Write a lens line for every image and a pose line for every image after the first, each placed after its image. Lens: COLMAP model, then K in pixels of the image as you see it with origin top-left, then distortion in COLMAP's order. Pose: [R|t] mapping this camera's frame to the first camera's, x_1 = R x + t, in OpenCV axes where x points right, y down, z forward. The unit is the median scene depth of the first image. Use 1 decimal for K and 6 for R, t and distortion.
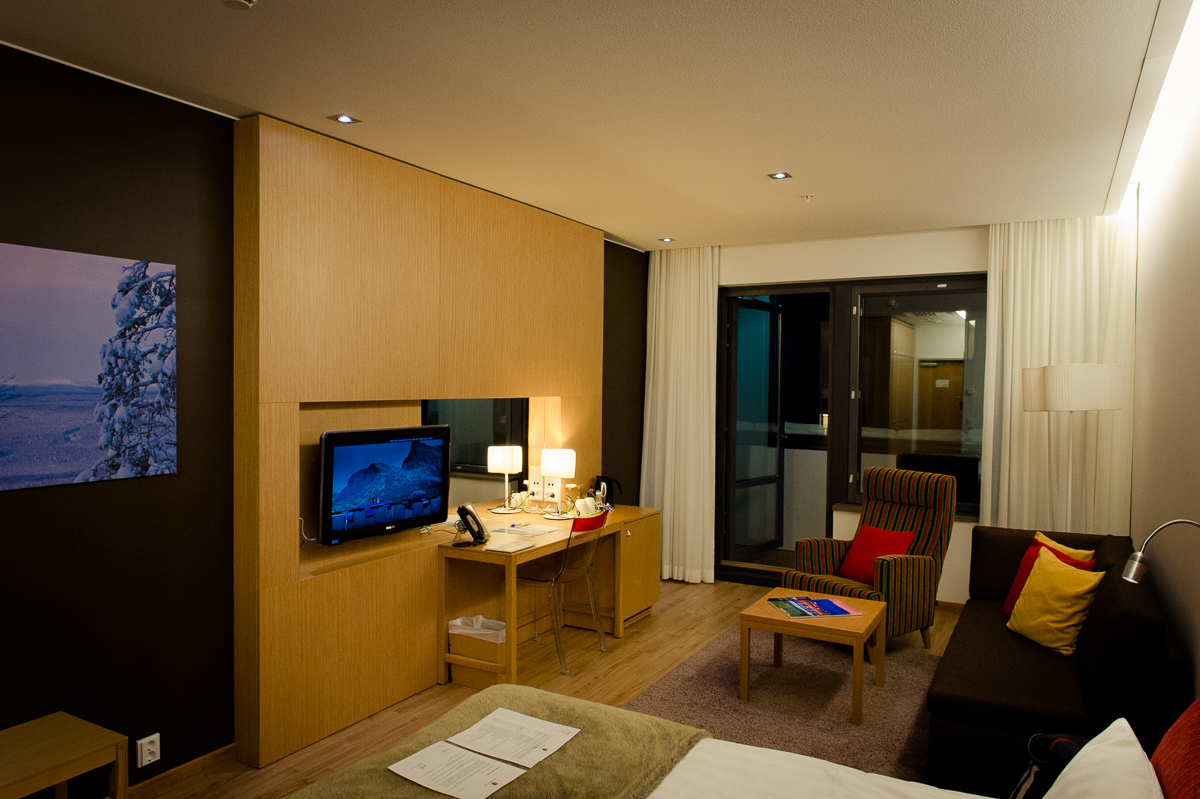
lens RADIAL K [[805.8, 0, 600.0], [0, 805.8, 399.5], [0, 0, 1]] dist [0.000055, -0.000079]
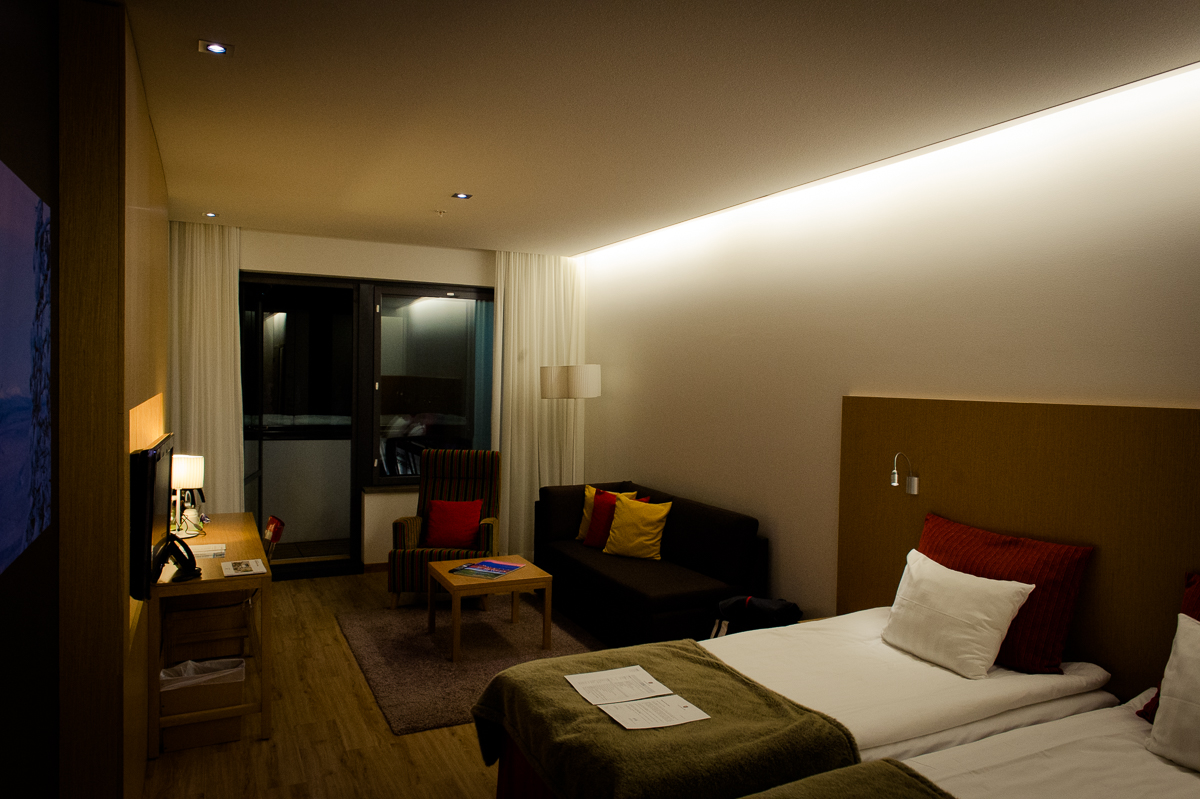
lens RADIAL K [[805.8, 0, 600.0], [0, 805.8, 399.5], [0, 0, 1]] dist [0.000055, -0.000079]
pose [[0.567483, -0.021975, 0.823092, -0.697130], [0.004733, 0.999714, 0.023427, -0.019928], [-0.823371, -0.009399, 0.567425, 0.224480]]
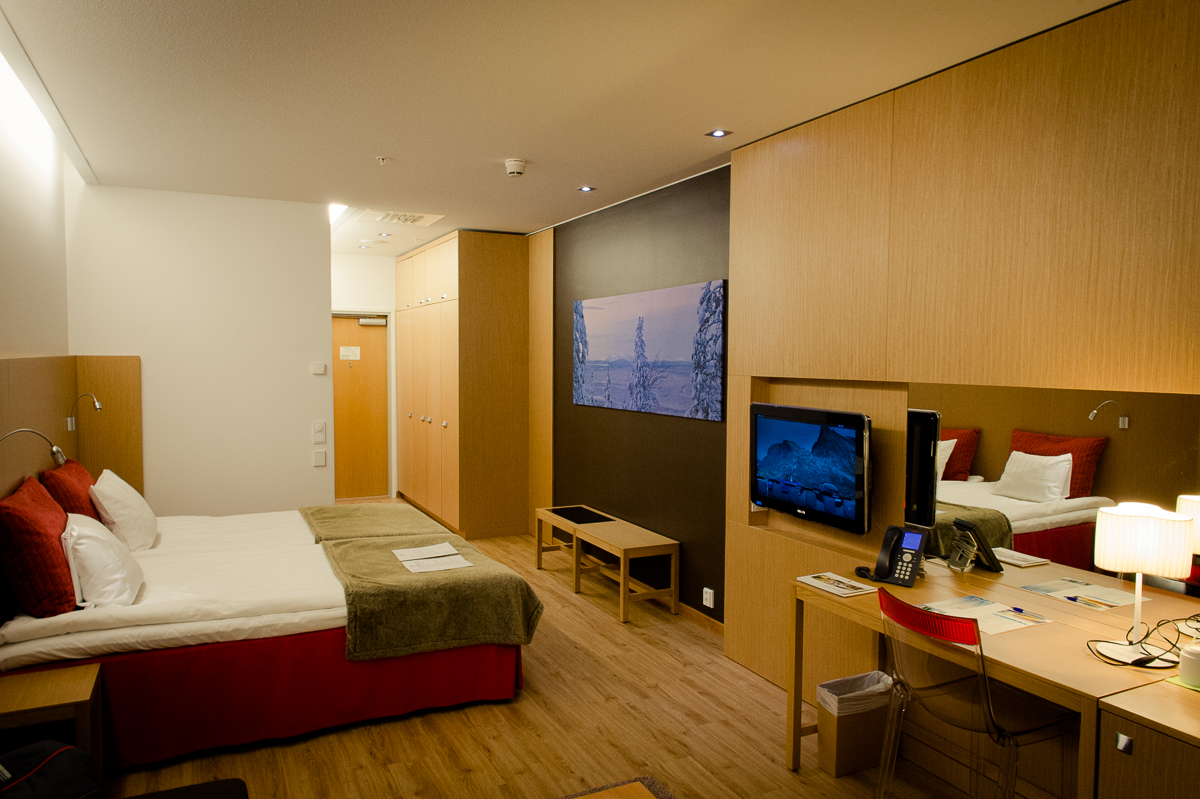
lens RADIAL K [[805.8, 0, 600.0], [0, 805.8, 399.5], [0, 0, 1]] dist [0.000055, -0.000079]
pose [[-0.559271, 0.027535, -0.828527, 0.699078], [-0.034057, 0.997841, 0.056151, -0.020260], [0.828285, 0.059621, -0.557126, 1.408103]]
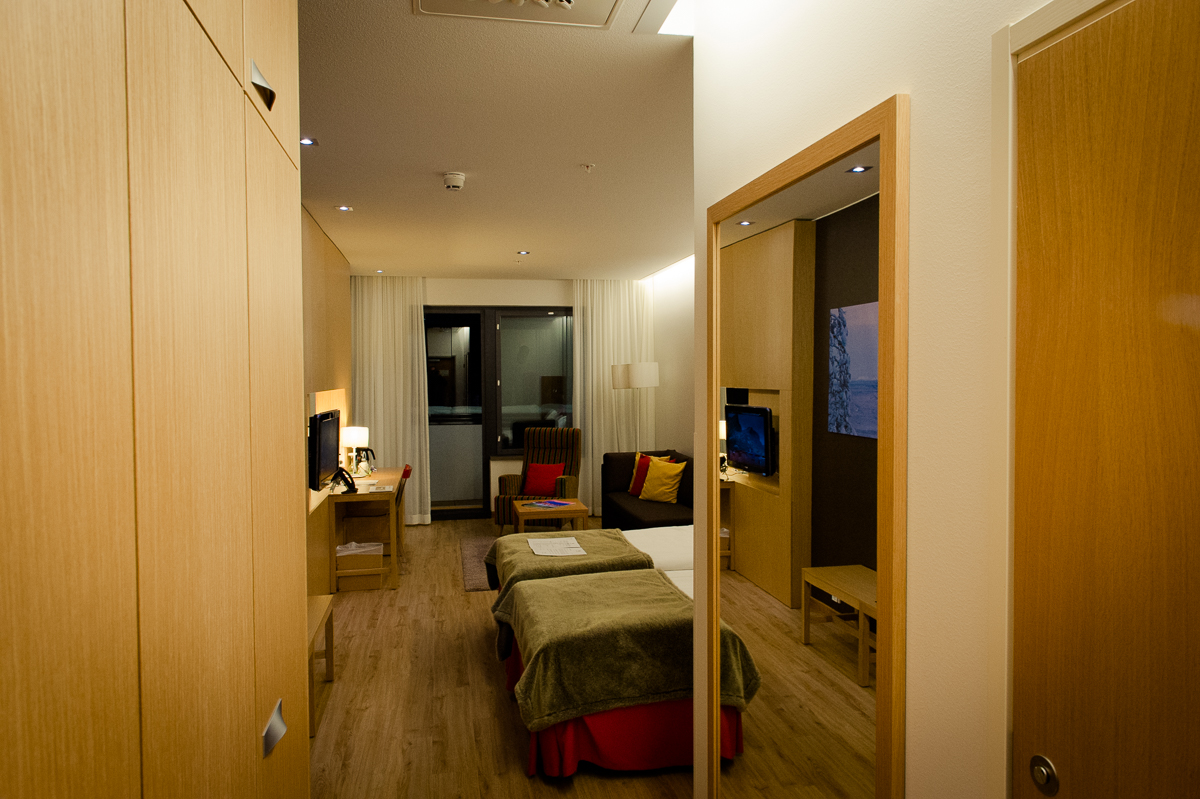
lens RADIAL K [[802.9, 0, 600.0], [0, 802.9, 399.5], [0, 0, 1]] dist [0.005873, -0.001685]
pose [[0.757031, -0.035752, 0.652400, -0.879453], [0.030448, 0.999347, 0.019434, 0.002481], [-0.652669, 0.005152, 0.757626, -0.434043]]
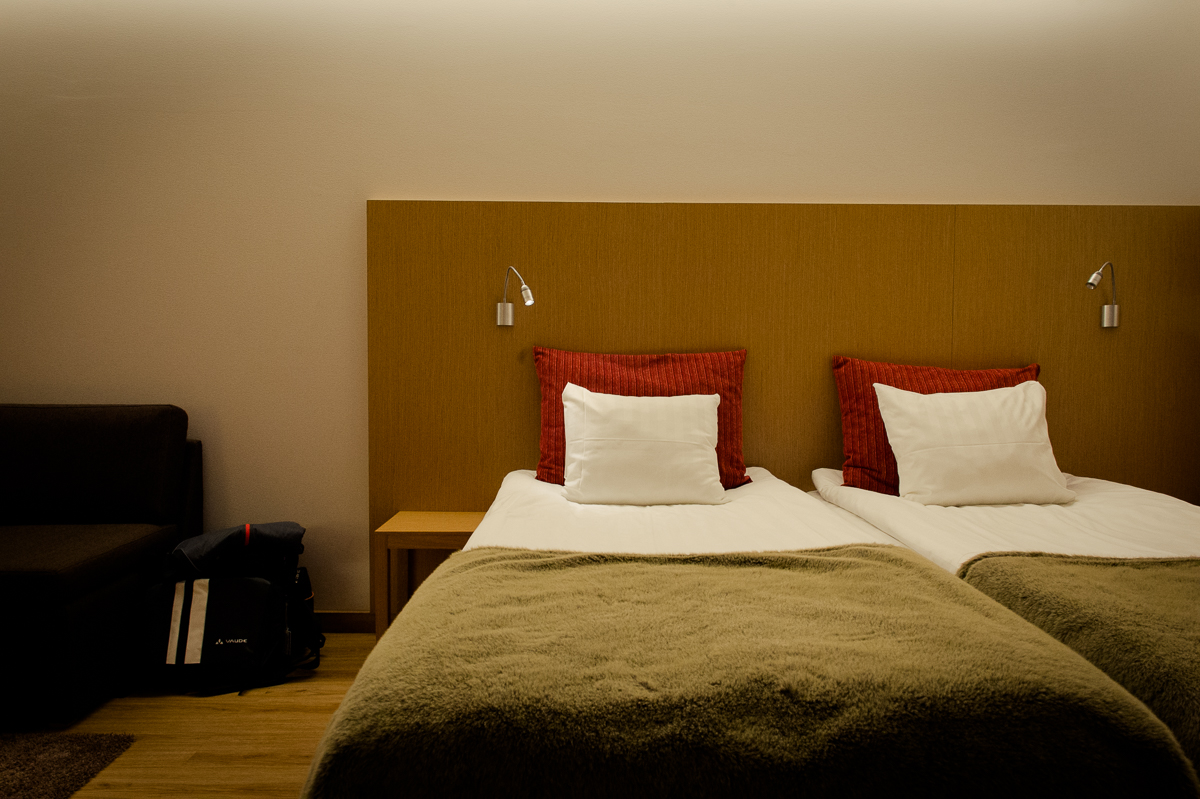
lens RADIAL K [[805.8, 0, 600.0], [0, 805.8, 399.5], [0, 0, 1]] dist [0.000055, -0.000079]
pose [[-0.515774, -0.050897, 0.855212, -0.346884], [0.007682, 0.997919, 0.064023, 0.151048], [-0.856690, 0.039591, -0.514309, 0.814939]]
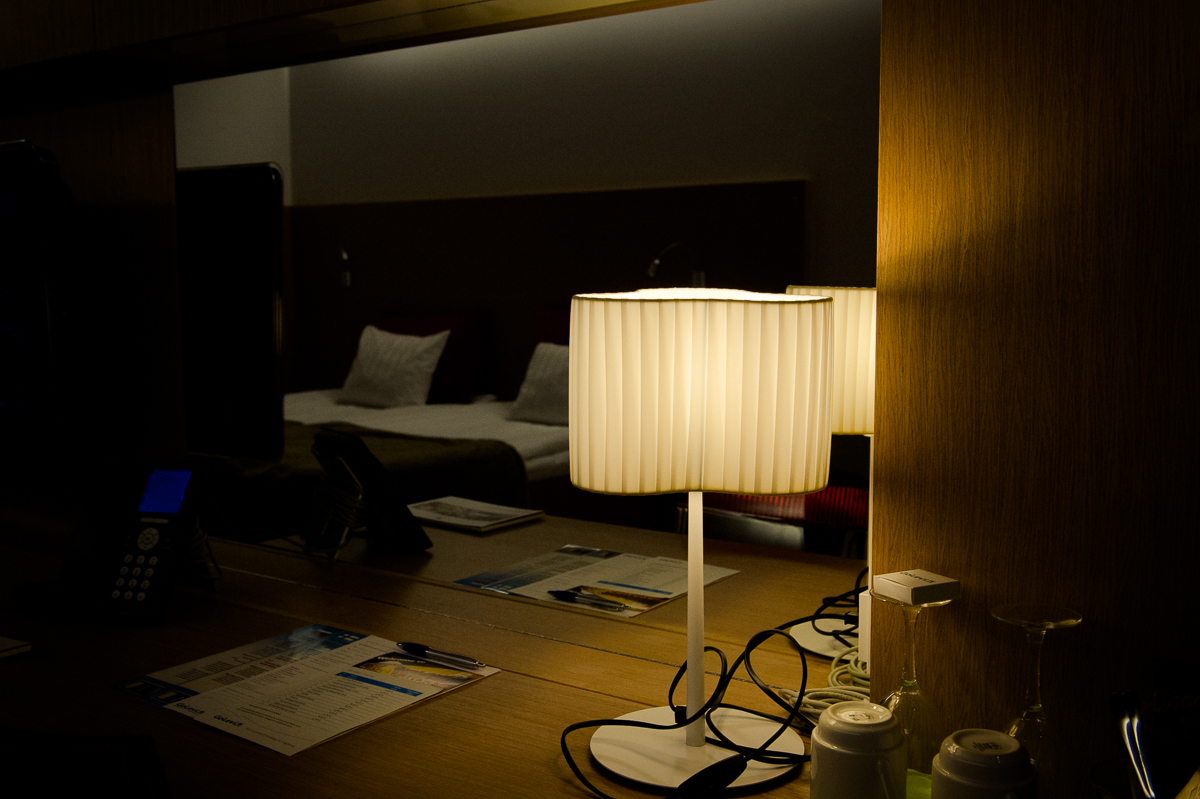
lens RADIAL K [[1196.3, 0, 600.0], [0, 1196.3, 399.5], [0, 0, 1]] dist [-0.009317, -0.003852]
pose [[-0.112581, 0.087800, -0.989756, 0.214879], [-0.020198, 0.995680, 0.090623, 0.092015], [0.993437, 0.030193, -0.110321, 1.423399]]
